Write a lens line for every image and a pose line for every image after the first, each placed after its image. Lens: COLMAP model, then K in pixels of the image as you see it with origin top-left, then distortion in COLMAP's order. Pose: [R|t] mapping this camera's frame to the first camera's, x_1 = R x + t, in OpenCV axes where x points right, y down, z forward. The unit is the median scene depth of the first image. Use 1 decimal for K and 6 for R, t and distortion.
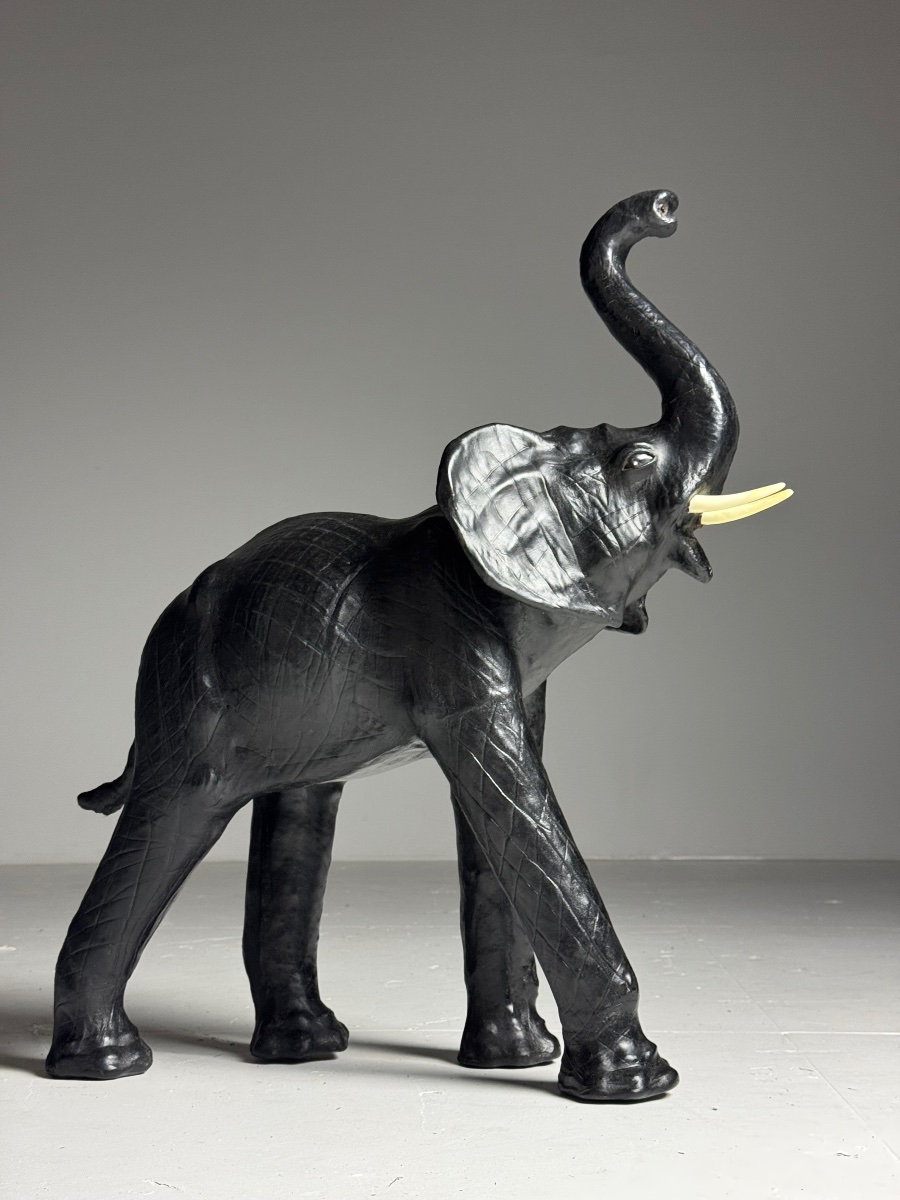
lens RADIAL K [[1729.4, 0, 452.2], [0, 1729.4, 577.7], [0, 0, 1]] dist [0.139878, -0.167357]
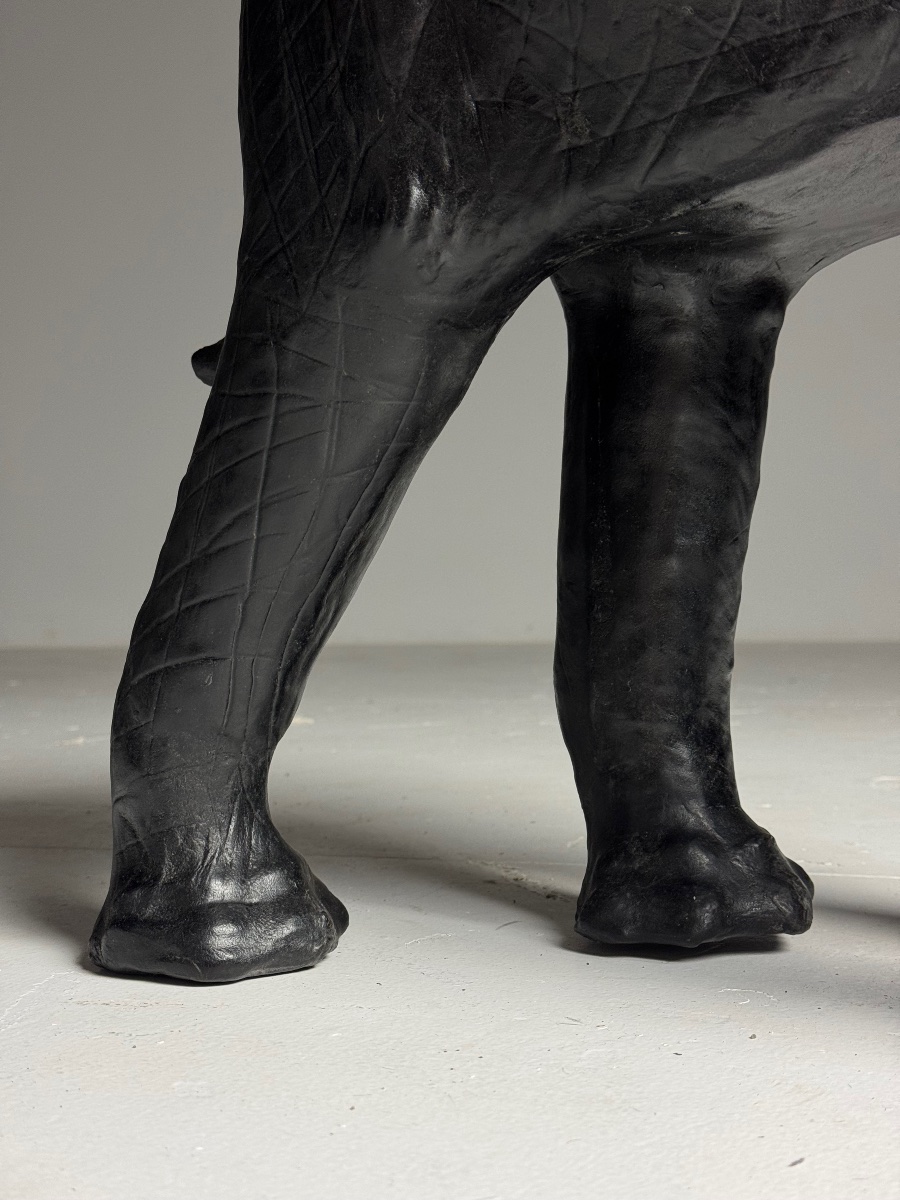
lens RADIAL K [[1729.4, 0, 452.2], [0, 1729.4, 577.7], [0, 0, 1]] dist [0.139878, -0.167357]
pose [[0.968634, -0.009392, -0.248316, -0.040465], [0.036392, 0.993873, 0.104369, 0.147956], [0.245814, -0.110132, 0.963040, 0.615803]]
